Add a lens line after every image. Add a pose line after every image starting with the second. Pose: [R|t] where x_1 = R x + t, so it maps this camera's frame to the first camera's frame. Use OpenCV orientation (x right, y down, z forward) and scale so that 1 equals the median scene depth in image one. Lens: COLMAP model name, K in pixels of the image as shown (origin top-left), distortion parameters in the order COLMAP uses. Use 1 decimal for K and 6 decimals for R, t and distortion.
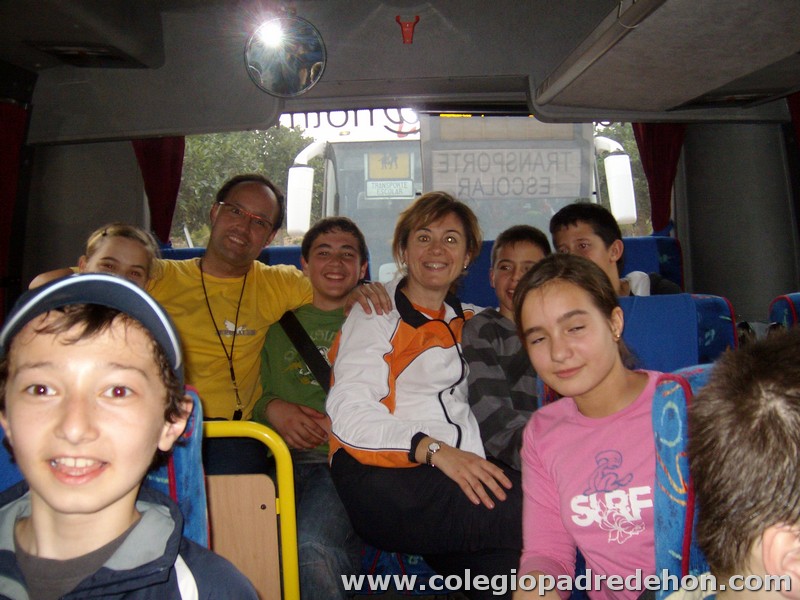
lens RADIAL K [[965.1, 0, 394.6], [0, 965.1, 302.9], [0, 0, 1]] dist [-0.076164, 0.000000]
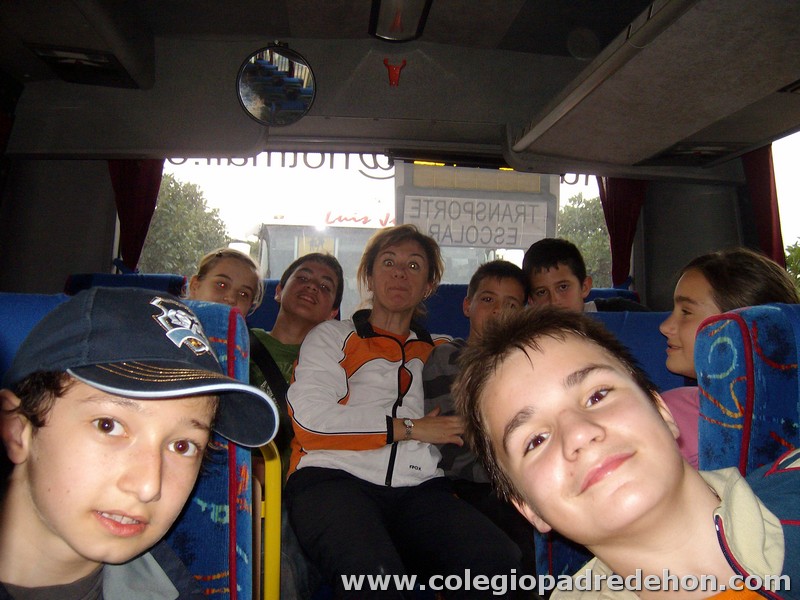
lens RADIAL K [[965.1, 0, 399.8], [0, 965.1, 297.6], [0, 0, 1]] dist [-0.076164, 0.000000]
pose [[0.992380, 0.057554, 0.108949, -0.073258], [-0.042667, 0.990015, -0.134350, 0.088801], [-0.115593, 0.128678, 0.984927, 0.000189]]
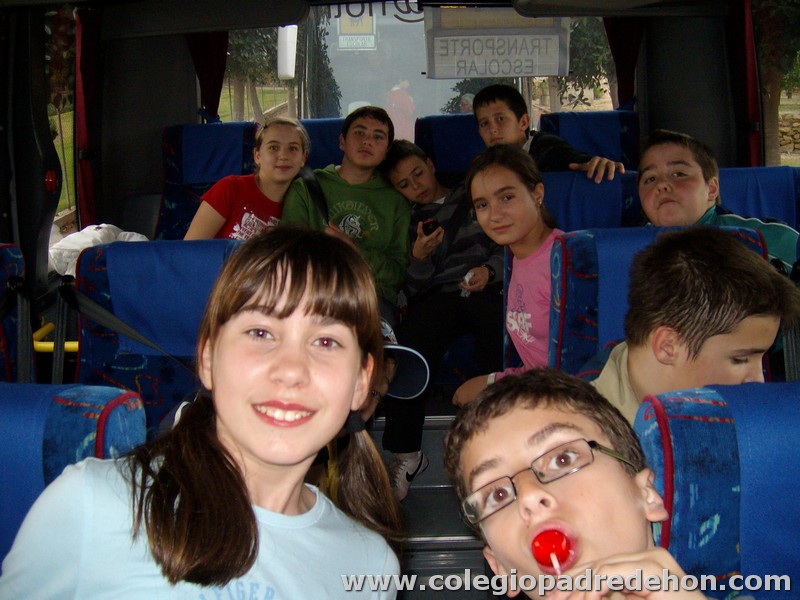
lens RADIAL K [[965.1, 0, 403.7], [0, 965.1, 298.8], [0, 0, 1]] dist [-0.076164, 0.000000]
pose [[0.999587, -0.002265, -0.028636, 0.034451], [0.006759, 0.987440, 0.157847, -0.026296], [0.027919, -0.157975, 0.987048, -0.226197]]
